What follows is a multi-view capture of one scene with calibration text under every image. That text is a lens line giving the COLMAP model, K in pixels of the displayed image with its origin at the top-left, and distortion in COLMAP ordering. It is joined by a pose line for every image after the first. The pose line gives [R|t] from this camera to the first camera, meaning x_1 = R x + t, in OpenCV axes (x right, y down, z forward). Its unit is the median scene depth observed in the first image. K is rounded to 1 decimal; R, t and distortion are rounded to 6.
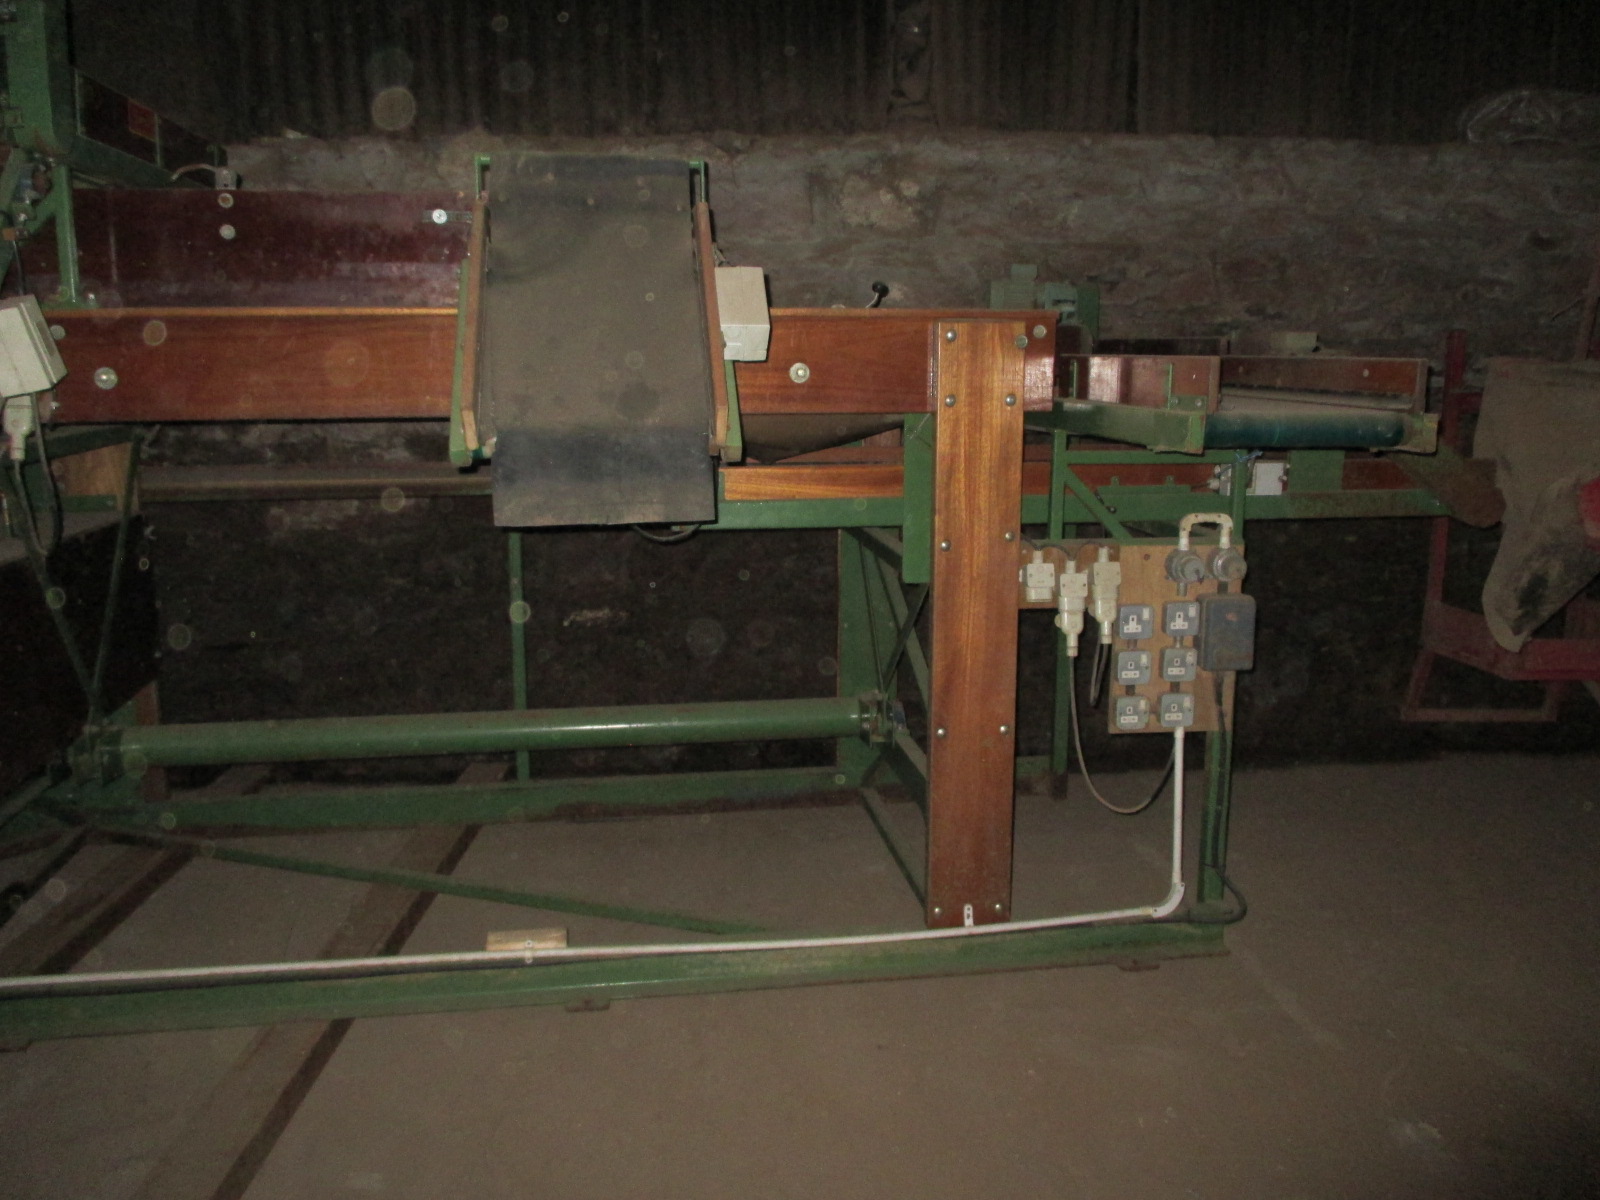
lens RADIAL K [[1318.5, 0, 800.0], [0, 1318.5, 600.0], [0, 0, 1]] dist [-0.054597, -0.003727]
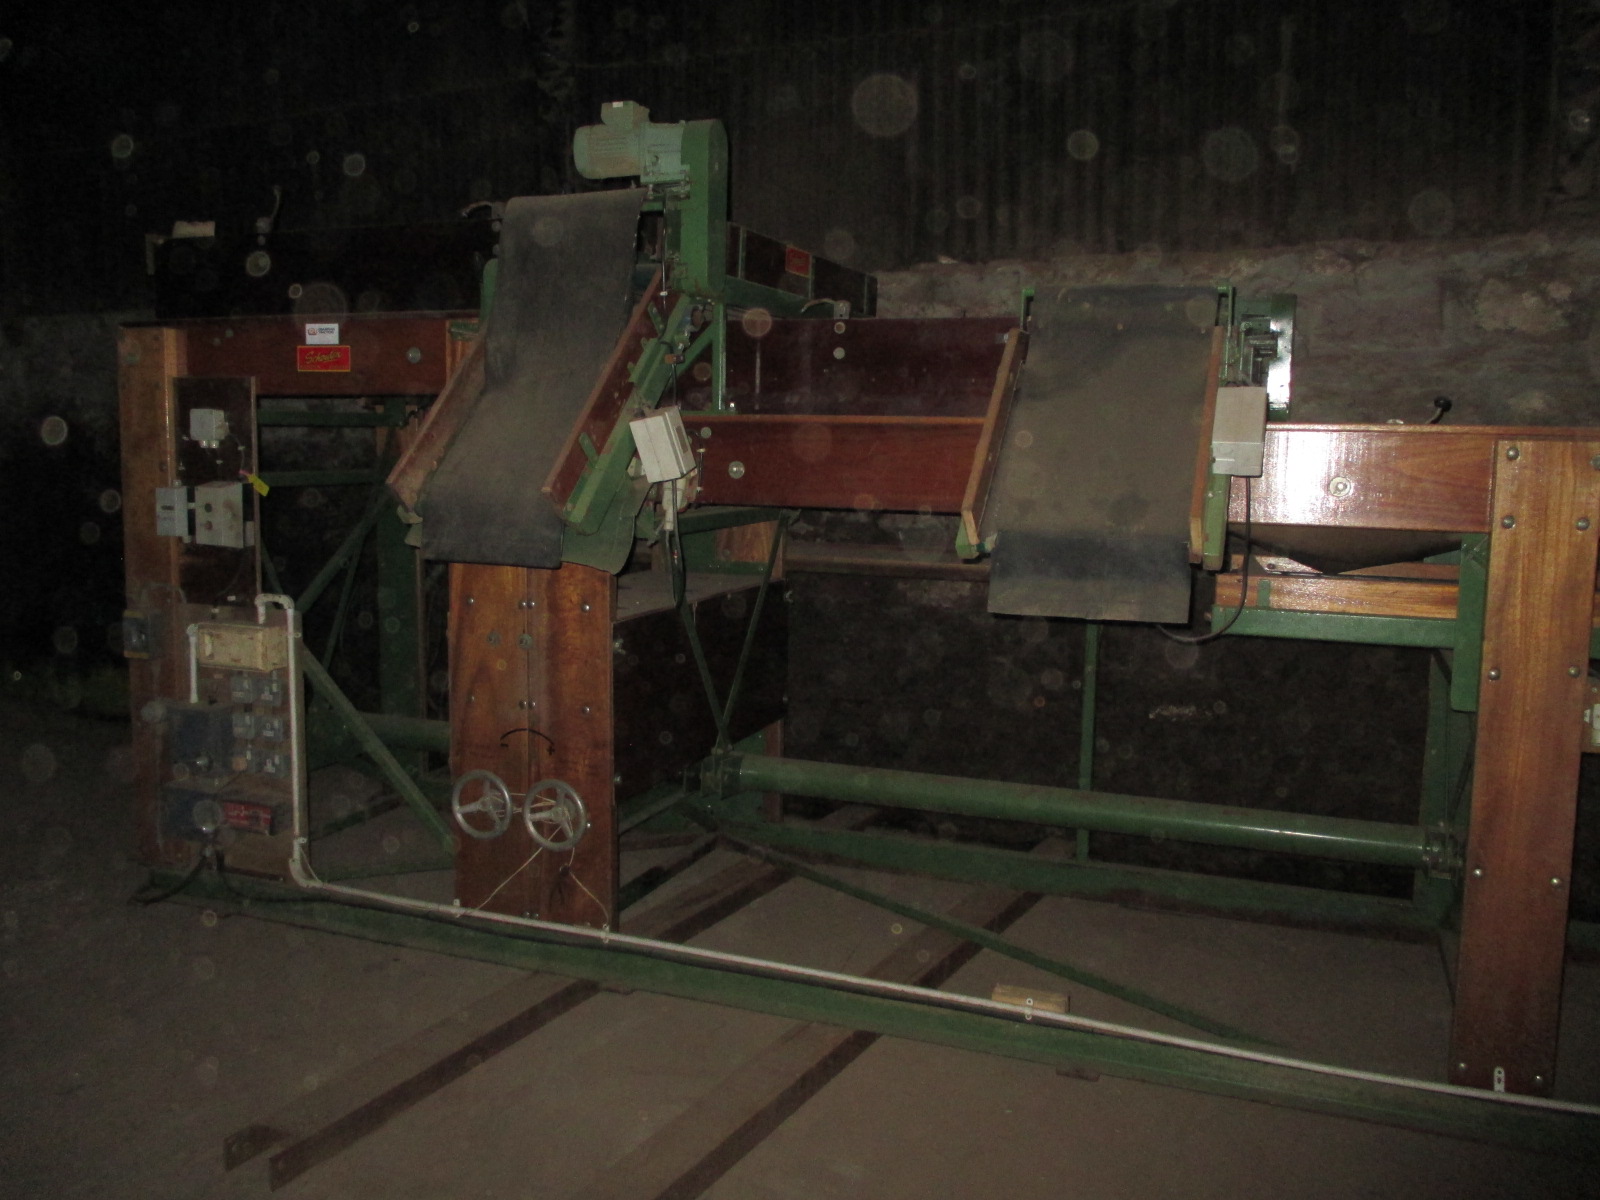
lens RADIAL K [[1343.7, 0, 800.0], [0, 1343.7, 600.0], [0, 0, 1]] dist [-0.070511, 0.009394]
pose [[0.854769, 0.076442, -0.513349, 0.147635], [-0.111630, 0.993023, -0.038005, -0.002508], [0.506862, 0.089790, 0.857338, -0.055747]]
